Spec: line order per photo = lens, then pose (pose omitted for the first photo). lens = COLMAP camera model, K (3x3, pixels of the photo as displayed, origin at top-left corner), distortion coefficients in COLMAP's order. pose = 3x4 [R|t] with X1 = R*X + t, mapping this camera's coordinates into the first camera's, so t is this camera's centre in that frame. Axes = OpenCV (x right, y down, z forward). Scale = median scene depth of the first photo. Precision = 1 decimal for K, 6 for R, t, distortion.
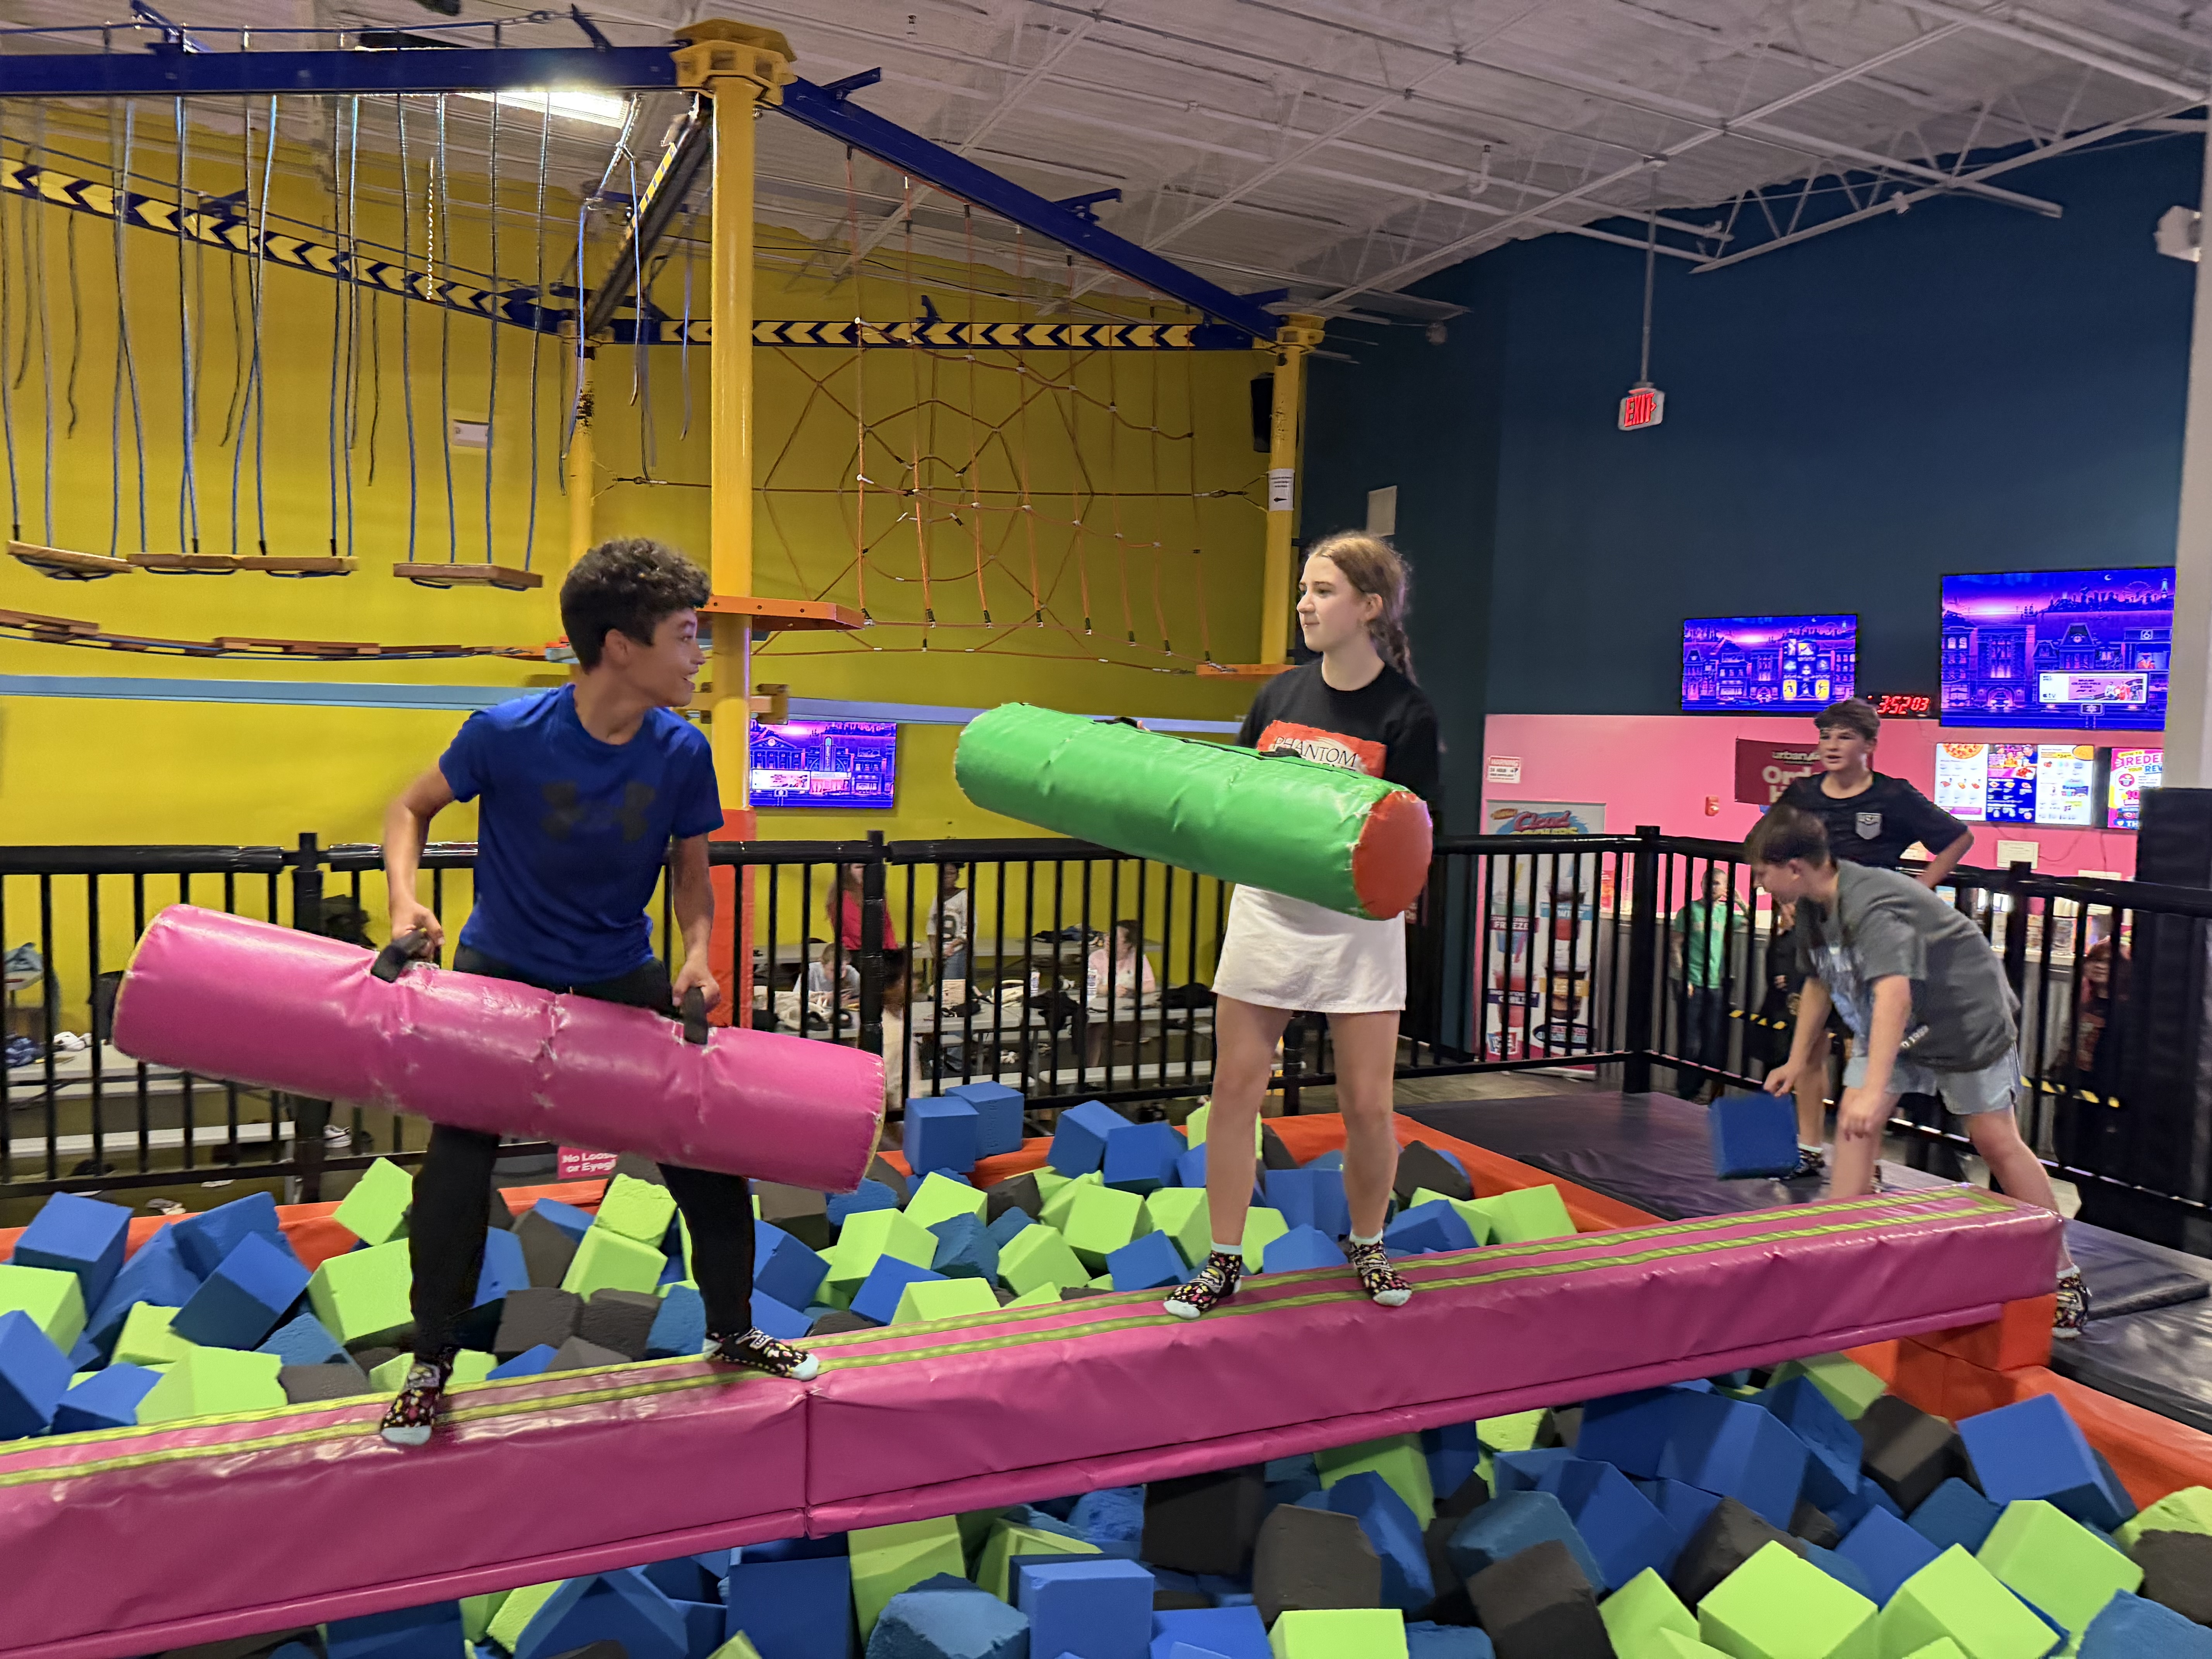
lens RADIAL K [[1559.8, 0, 1091.0], [0, 1559.8, 821.9], [0, 0, 1]] dist [-0.000977, -0.000261]
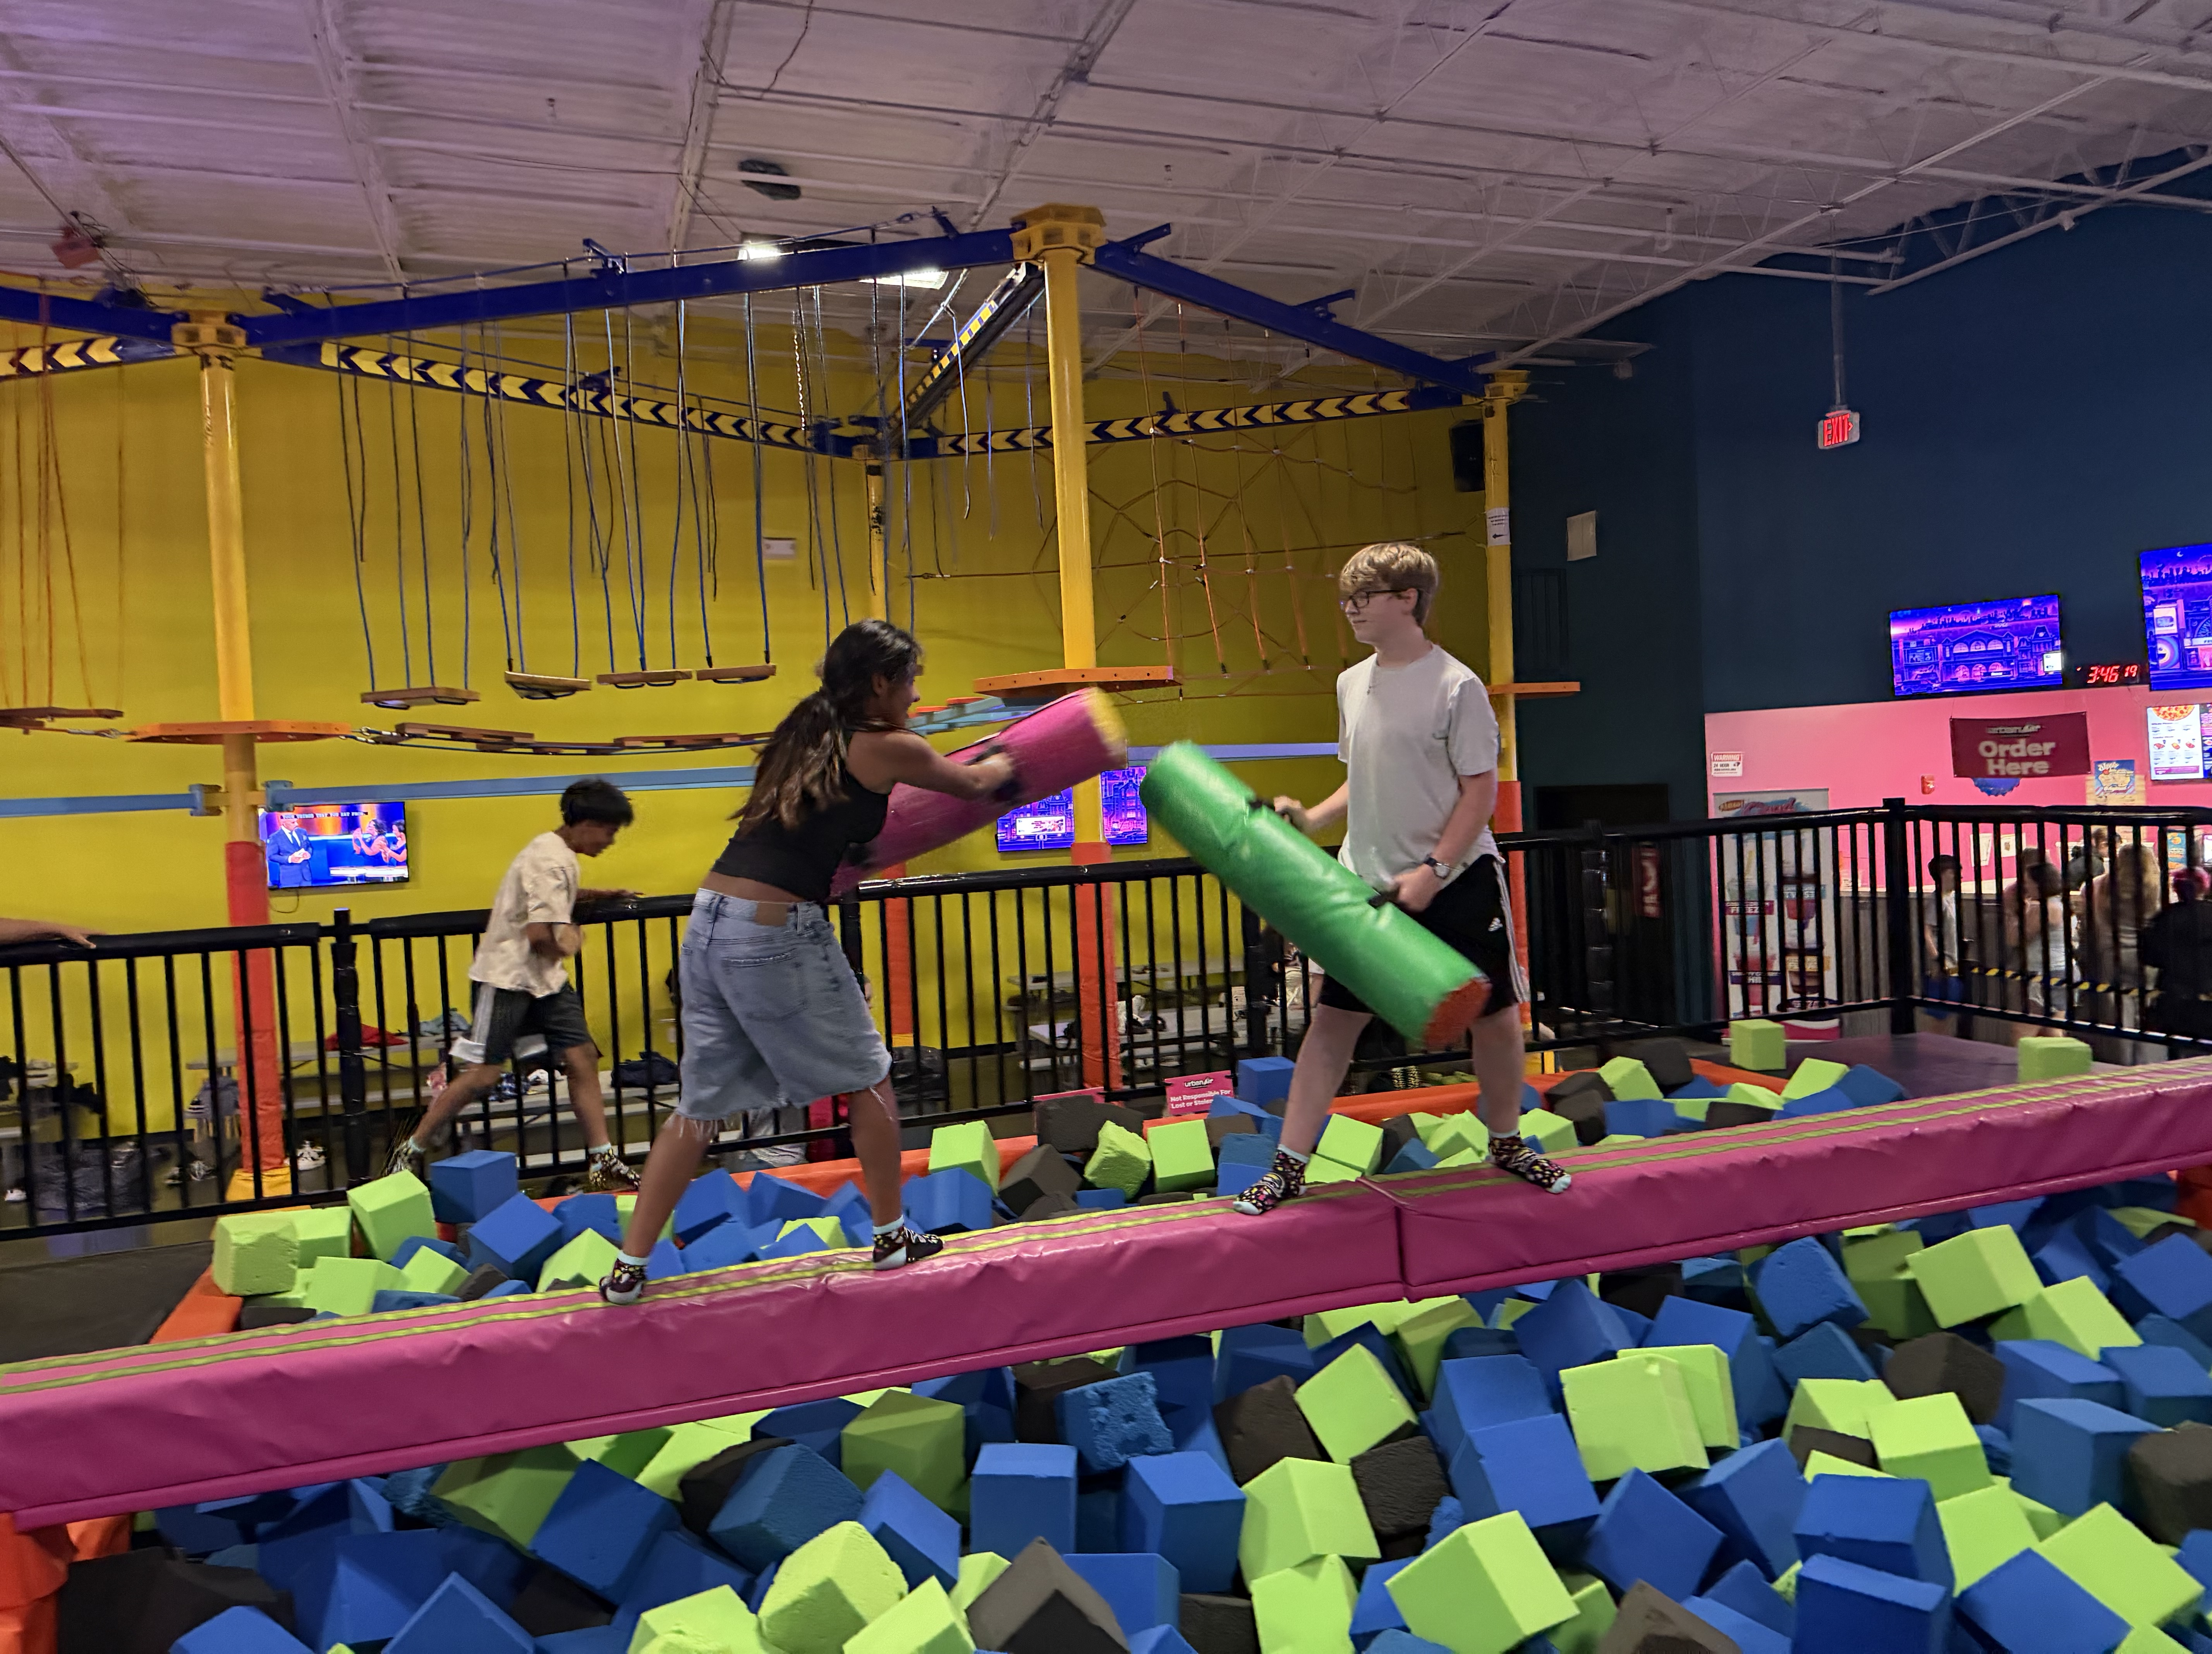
lens RADIAL K [[1529.9, 0, 1100.8], [0, 1529.9, 811.4], [0, 0, 1]] dist [0.030369, -0.033811]
pose [[0.992338, -0.075860, -0.097525, -0.084770], [0.072605, 0.996692, -0.036506, 0.008531], [0.099972, 0.029146, 0.994563, -0.139186]]
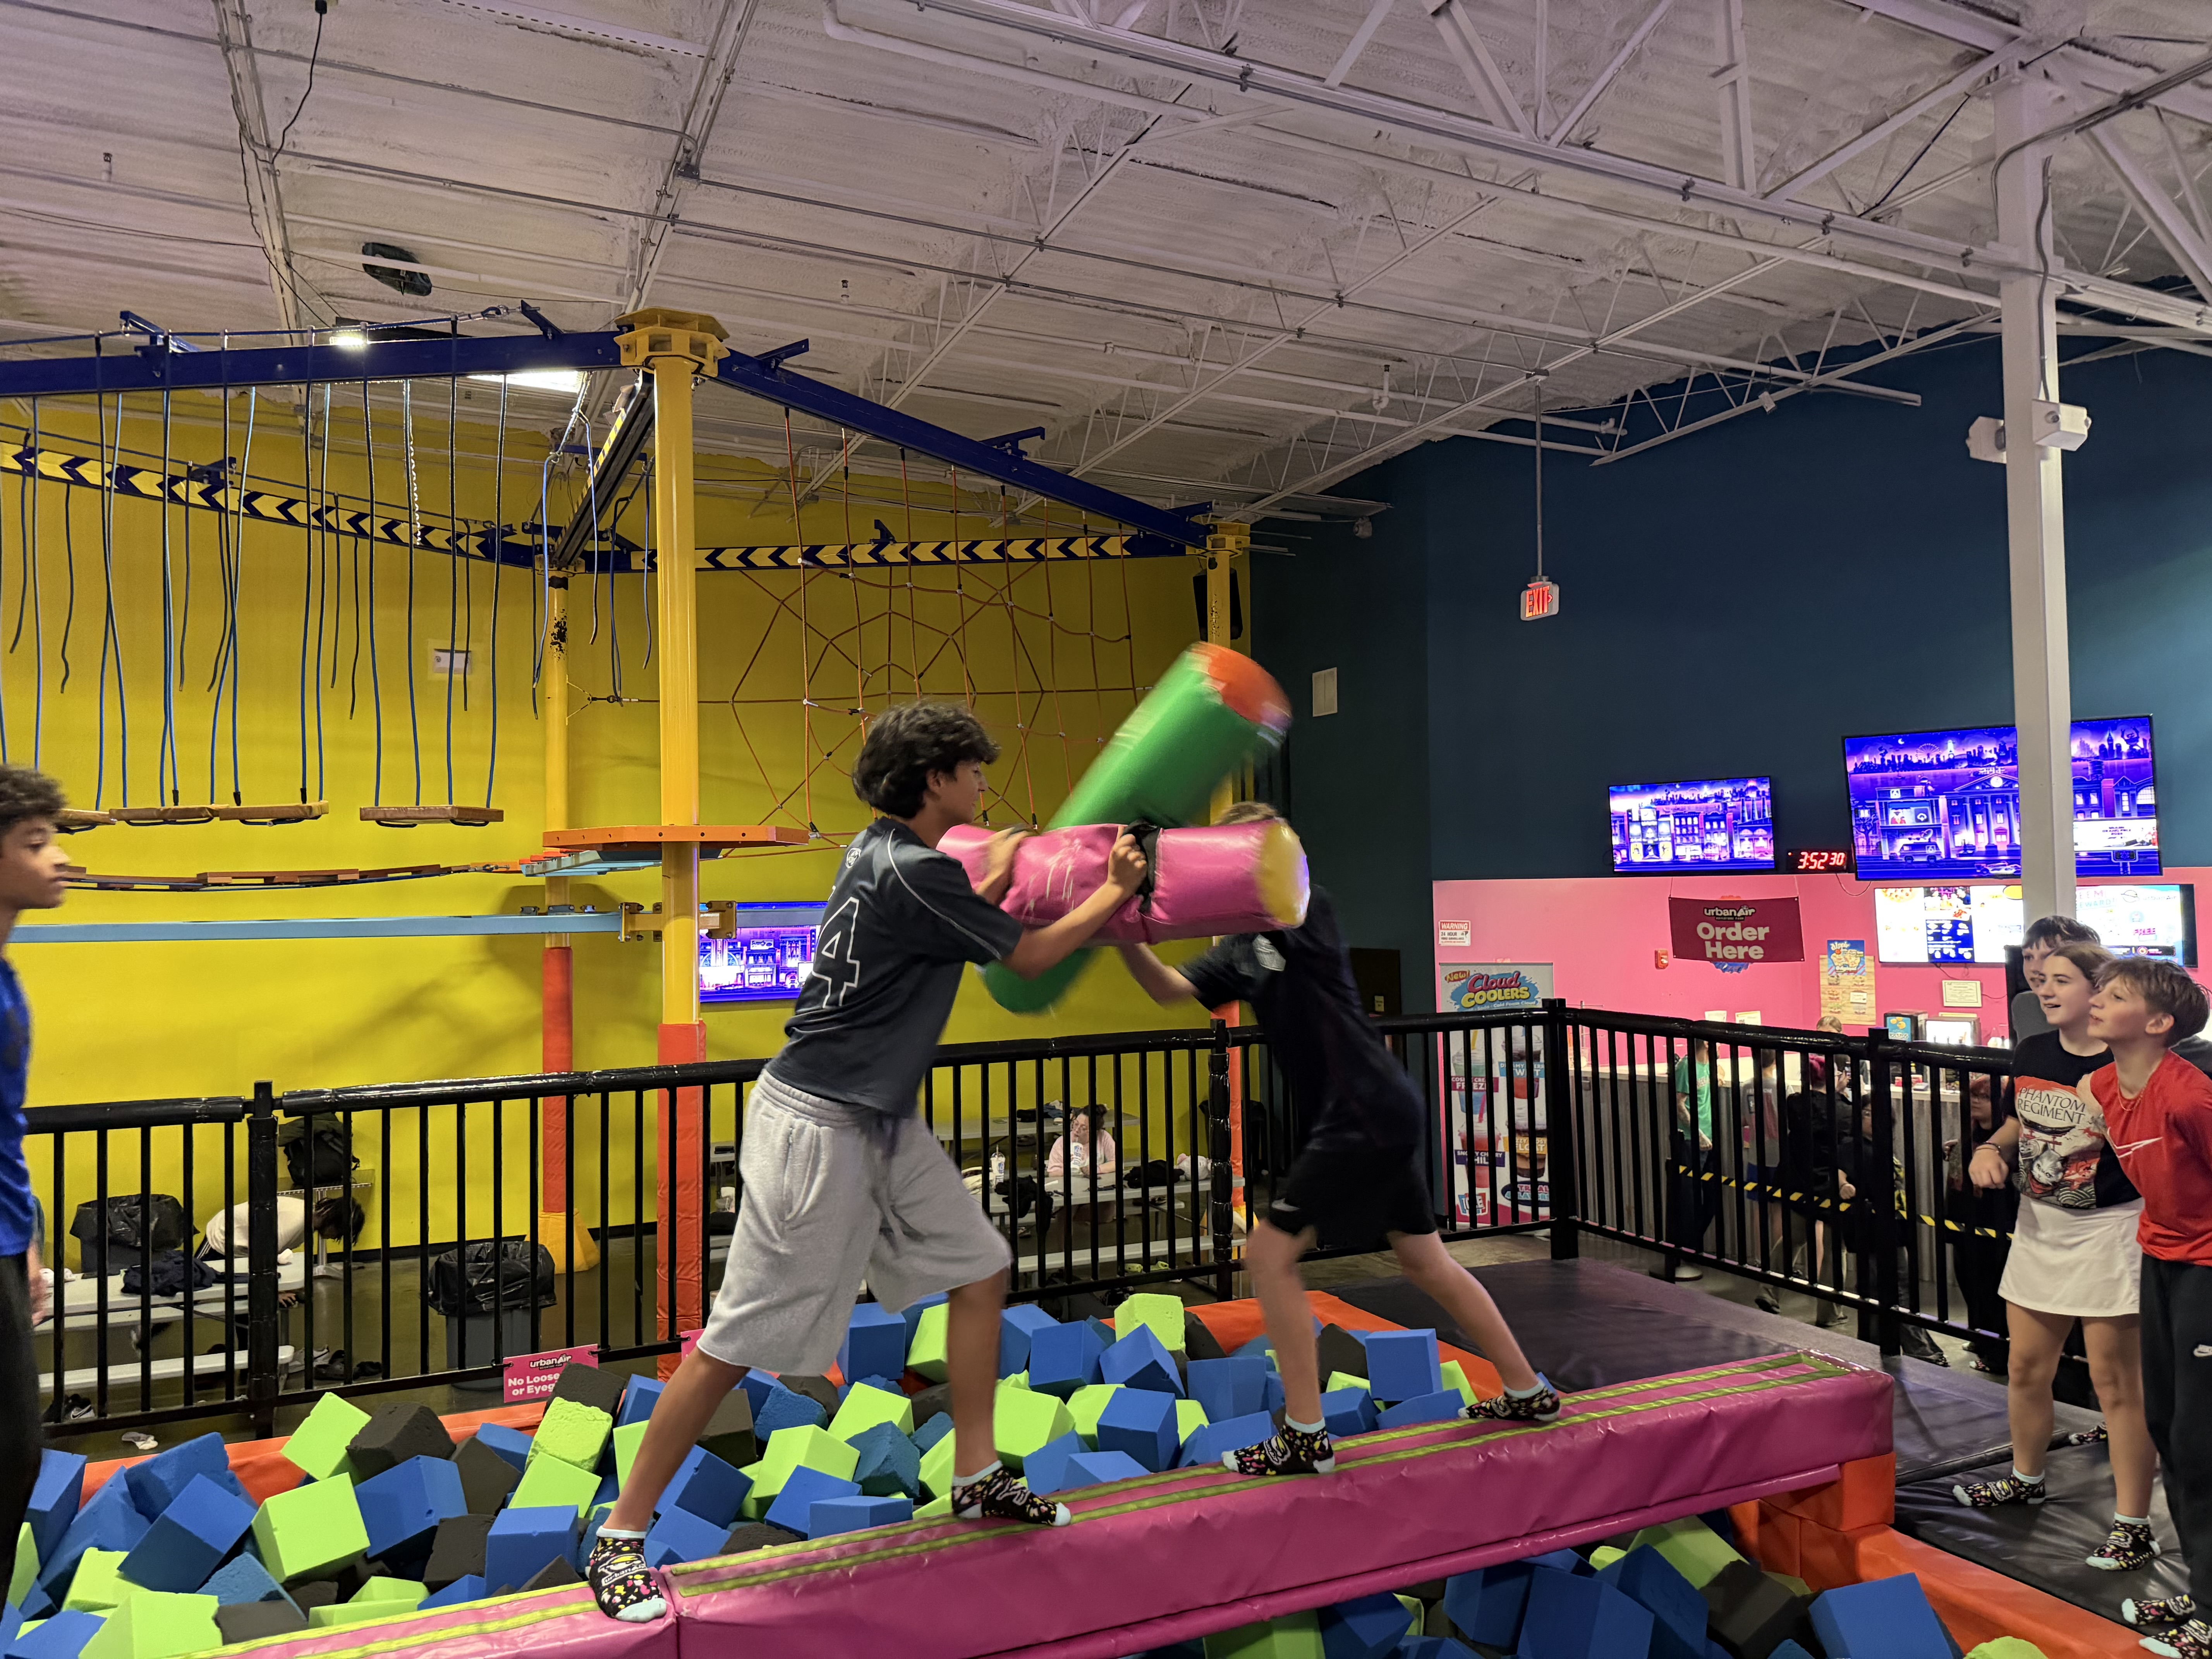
lens RADIAL K [[1541.4, 0, 1106.0], [0, 1541.4, 829.5], [0, 0, 1]] dist [0.034049, -0.041637]
pose [[0.998921, -0.045726, 0.008149, 0.039931], [0.046308, 0.994039, -0.098702, -0.017806], [-0.003587, 0.098973, 0.995084, -0.041582]]
